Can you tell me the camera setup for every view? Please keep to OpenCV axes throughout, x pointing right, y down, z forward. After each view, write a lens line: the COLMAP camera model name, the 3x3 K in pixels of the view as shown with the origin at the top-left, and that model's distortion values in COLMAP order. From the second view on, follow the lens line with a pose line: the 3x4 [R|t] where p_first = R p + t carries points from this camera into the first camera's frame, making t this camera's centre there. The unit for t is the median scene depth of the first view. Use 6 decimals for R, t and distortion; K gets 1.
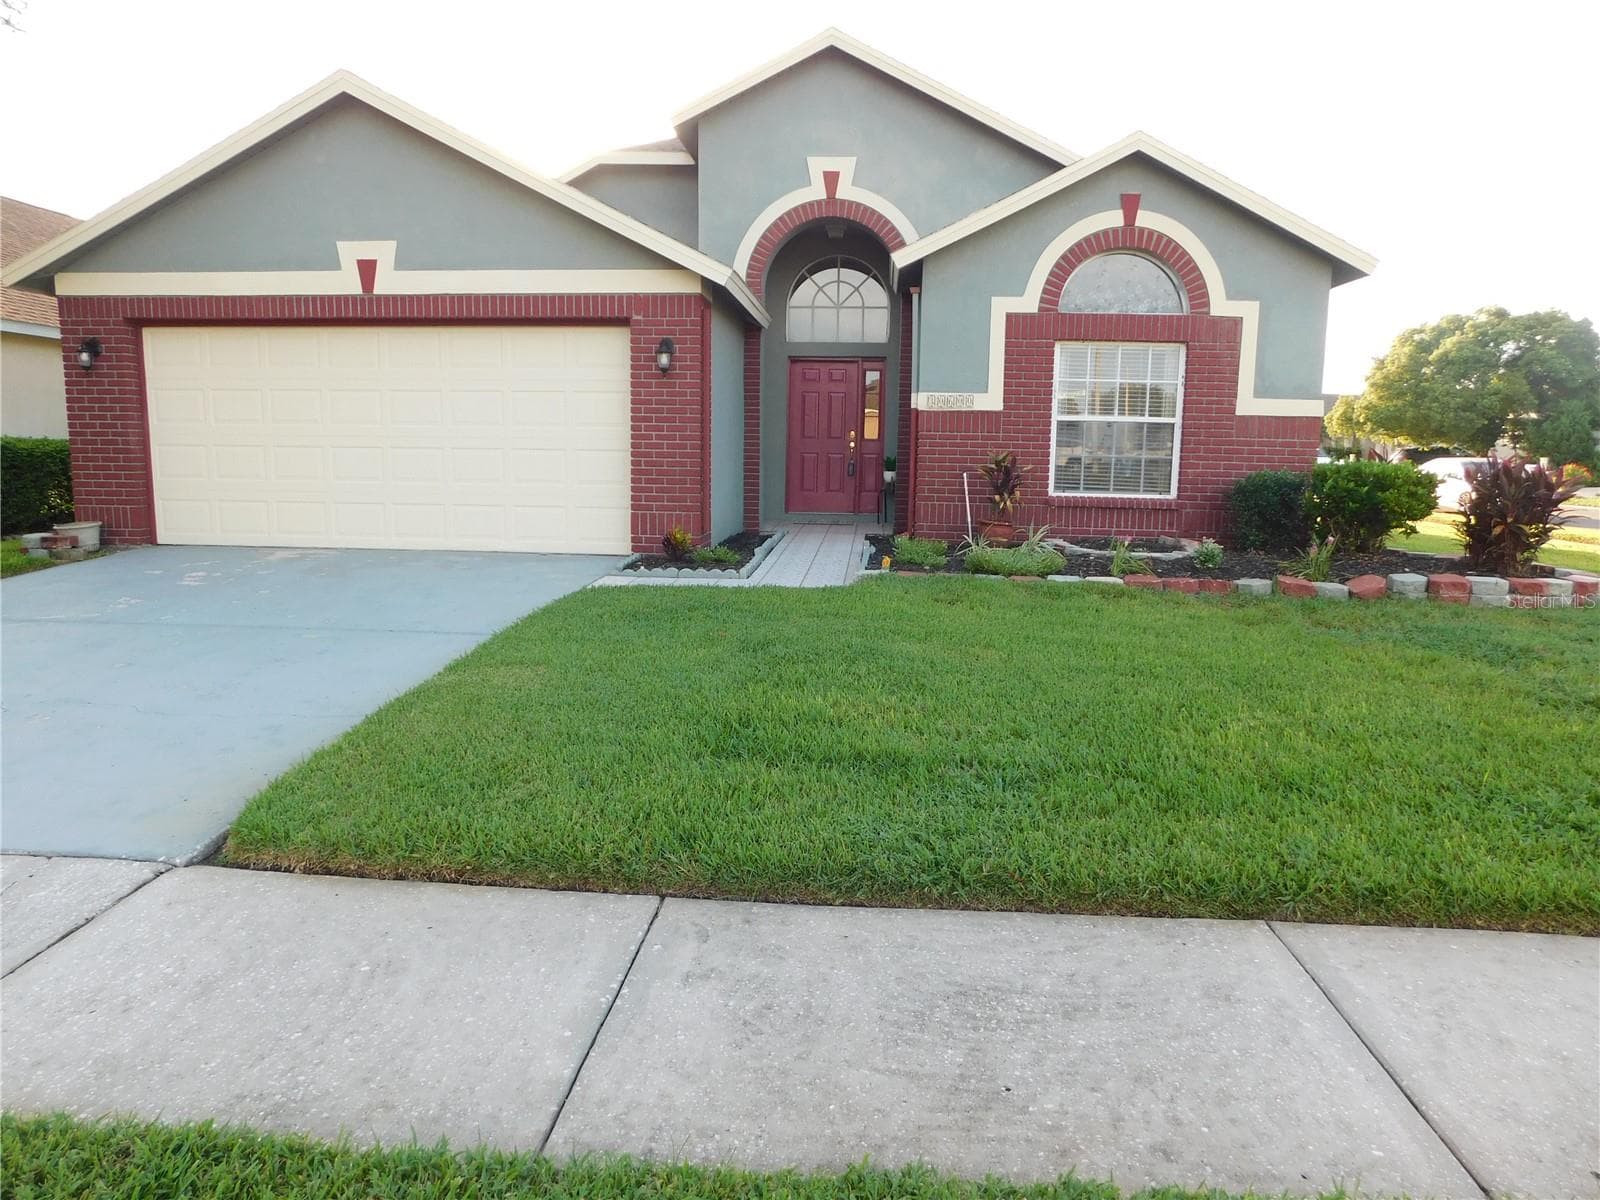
lens RADIAL K [[1065.3, 0, 800.0], [0, 1065.3, 600.0], [0, 0, 1]] dist [-0.034415, 0.003174]
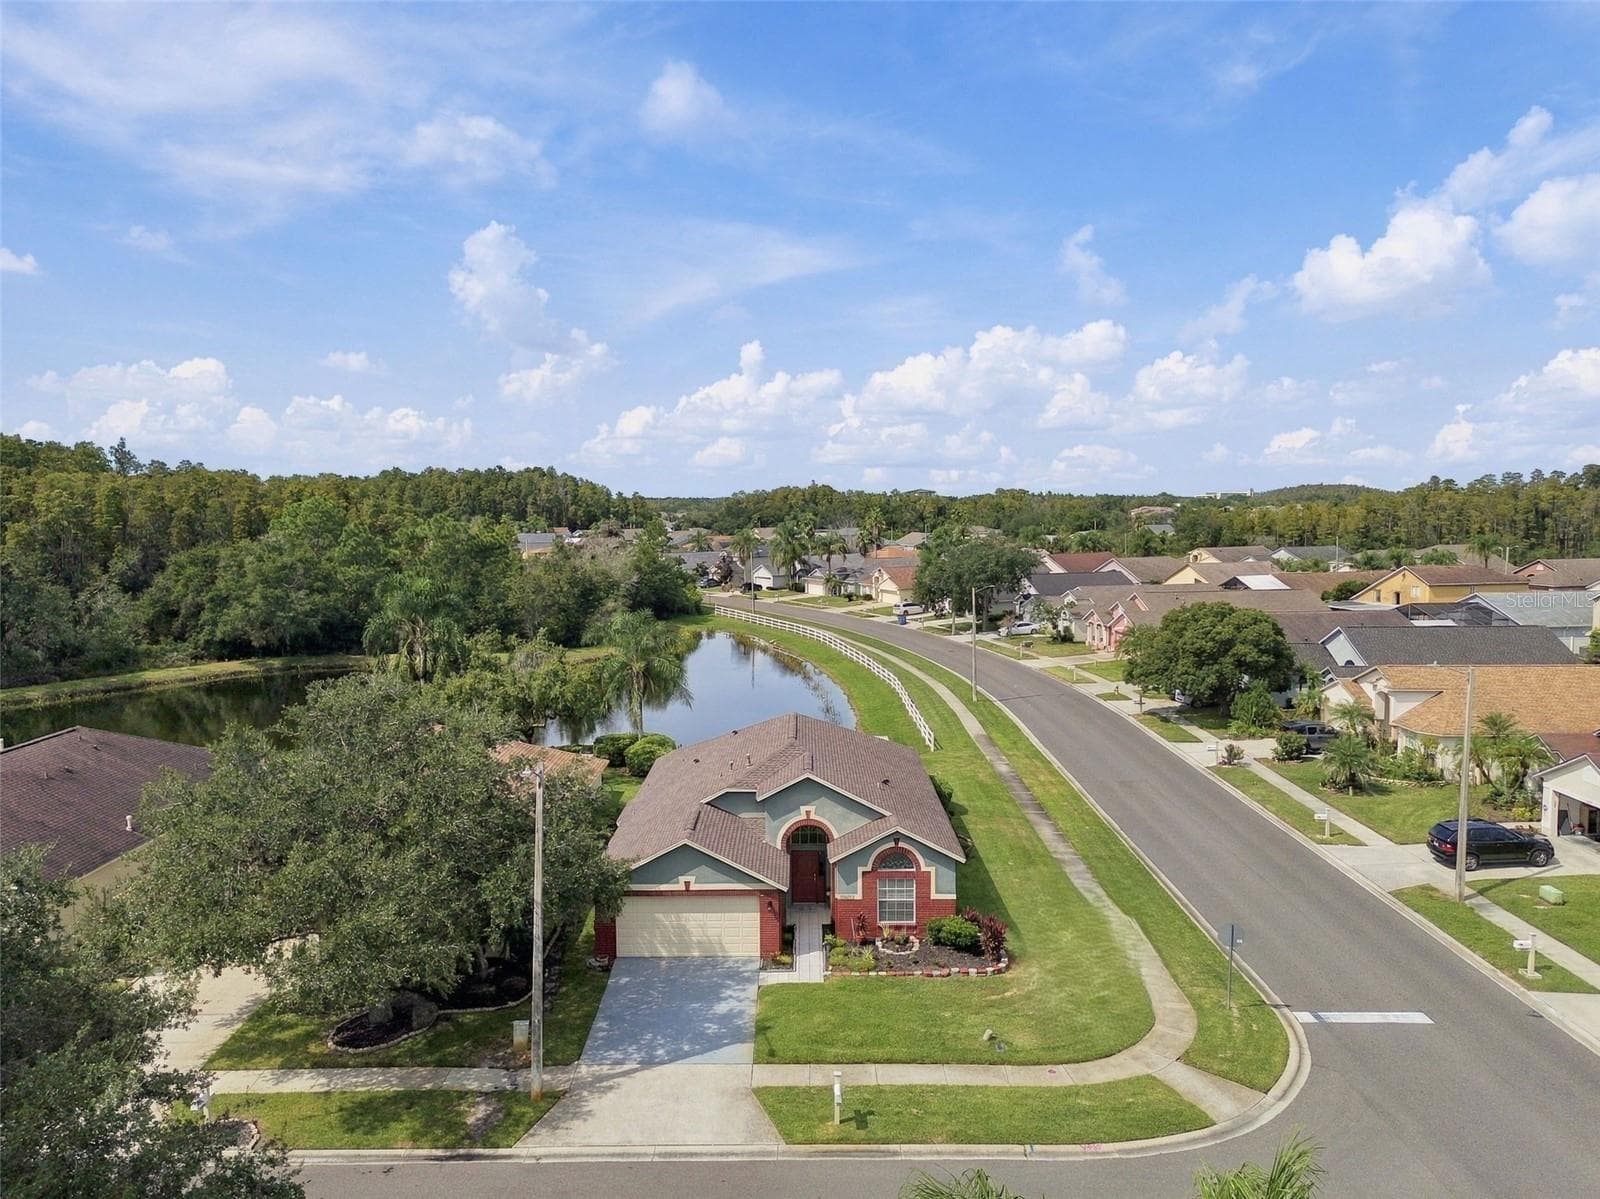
lens RADIAL K [[1143.2, 0, 800.0], [0, 1143.2, 599.5], [0, 0, 1]] dist [0.073086, -0.071697]
pose [[0.997400, -0.028124, 0.066350, -0.230911], [0.031887, 0.997902, -0.056353, -0.962883], [-0.064626, 0.058322, 0.996204, -2.778748]]
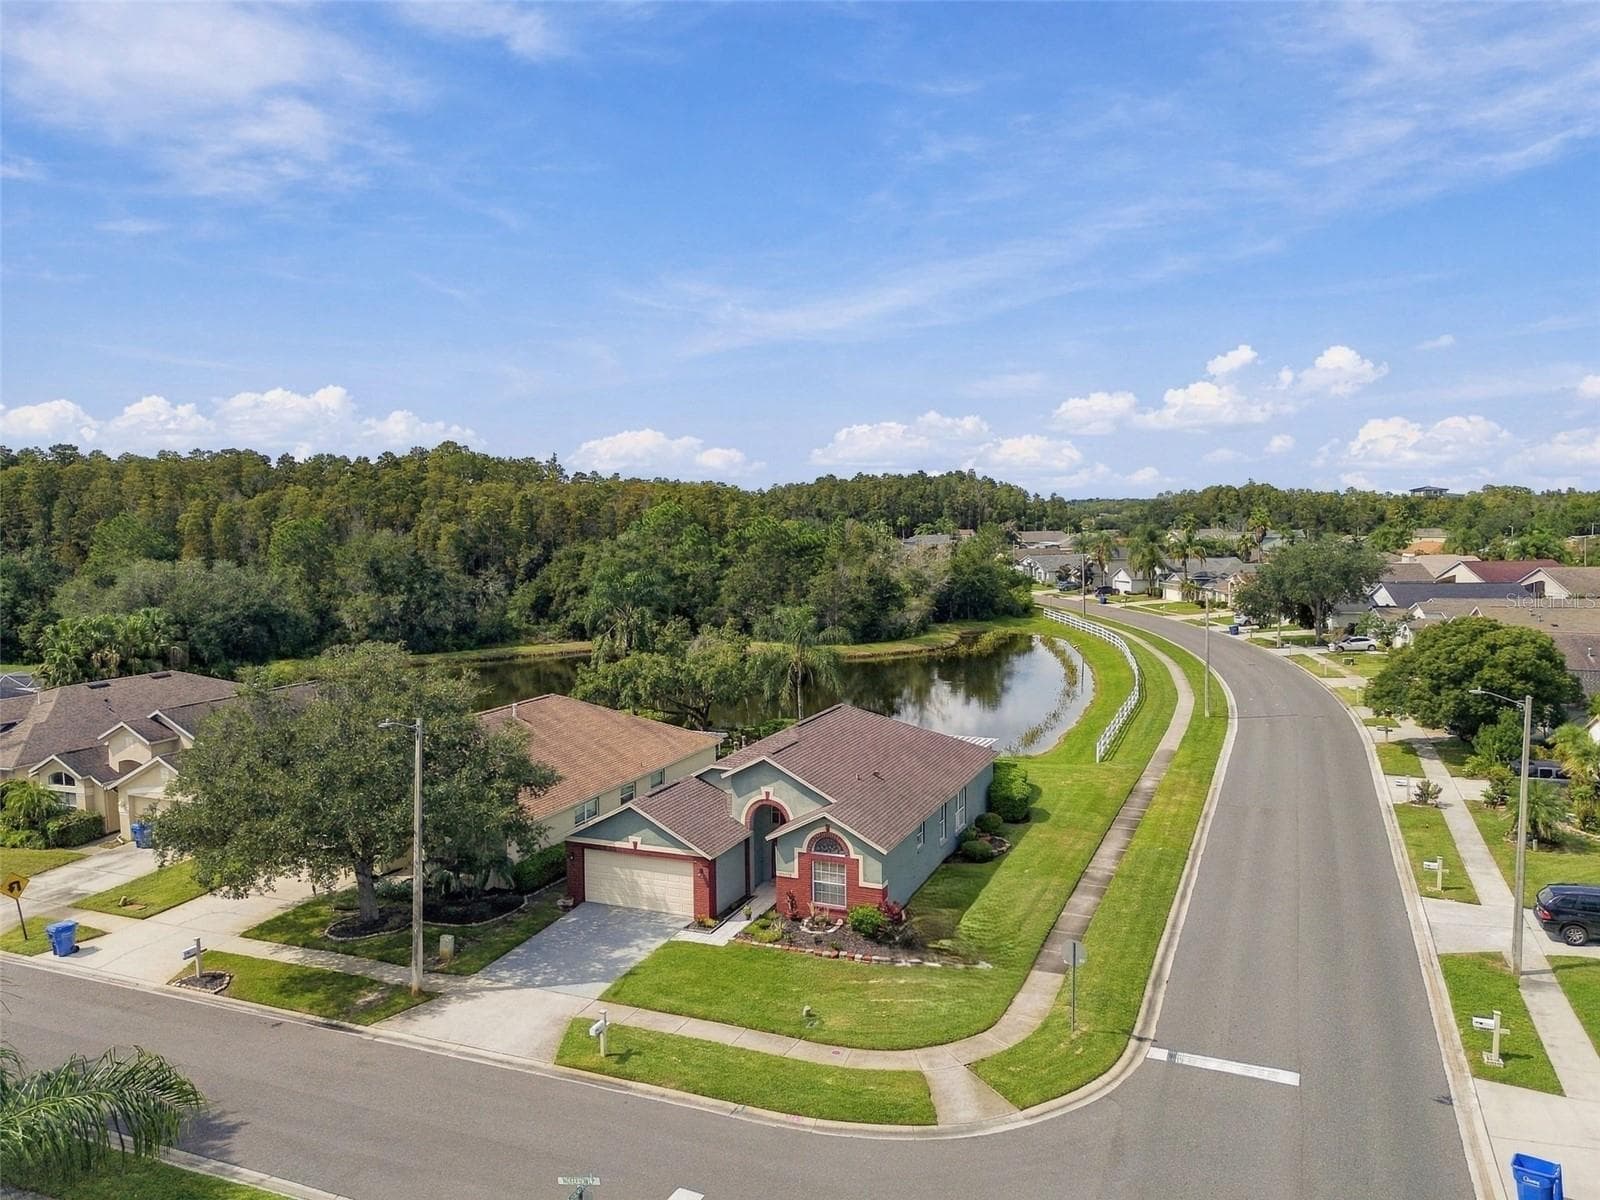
lens RADIAL K [[1143.2, 0, 800.0], [0, 1143.2, 600.0], [0, 0, 1]] dist [0.073086, -0.071697]
pose [[0.945575, 0.000533, -0.325403, 1.498757], [-0.021275, 0.997960, -0.060187, -0.909930], [0.324708, 0.063834, 0.943658, -2.786487]]
